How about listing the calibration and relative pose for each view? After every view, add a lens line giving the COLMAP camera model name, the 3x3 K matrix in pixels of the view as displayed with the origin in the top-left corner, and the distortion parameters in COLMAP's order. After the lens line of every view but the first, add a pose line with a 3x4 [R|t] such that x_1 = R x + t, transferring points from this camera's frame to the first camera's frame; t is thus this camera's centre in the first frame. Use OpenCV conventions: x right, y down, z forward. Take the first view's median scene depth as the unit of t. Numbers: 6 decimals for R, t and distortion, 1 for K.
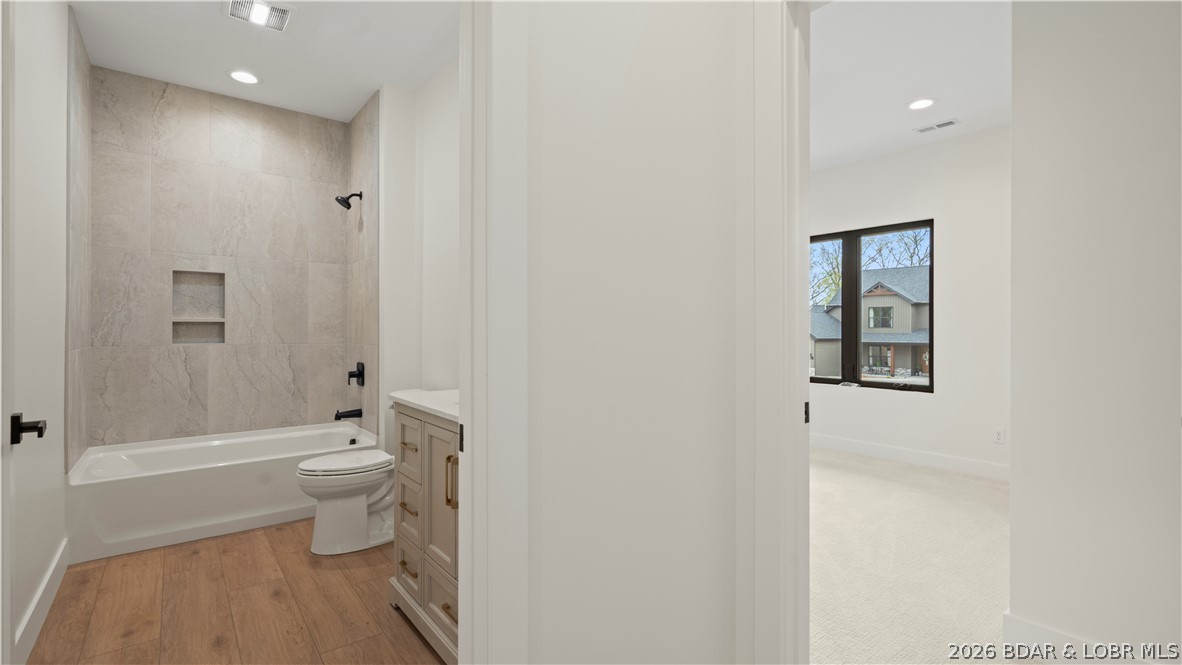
lens RADIAL K [[530.6, 0, 581.4], [0, 530.6, 328.7], [0, 0, 1]] dist [-0.004510, 0.001590]
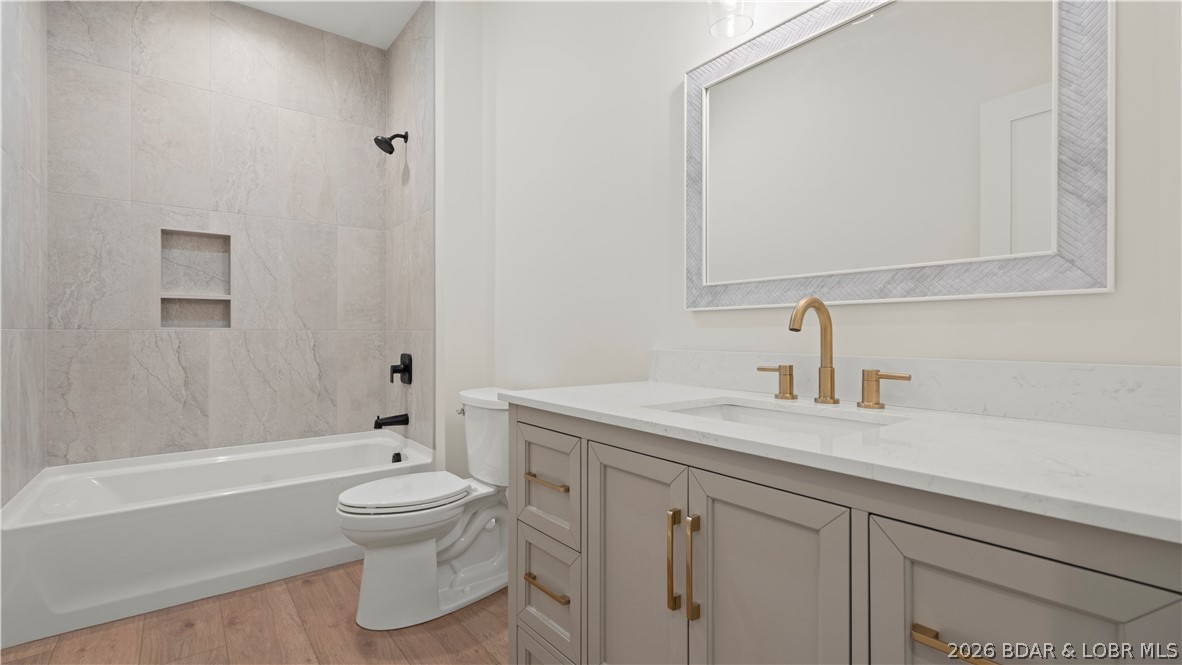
lens RADIAL K [[530.6, 0, 582.3], [0, 530.6, 333.5], [0, 0, 1]] dist [-0.004510, 0.001590]
pose [[0.999970, -0.001955, -0.007506, -0.177182], [0.001976, 0.999994, 0.002860, 0.037331], [0.007500, -0.002875, 0.999968, 0.264523]]
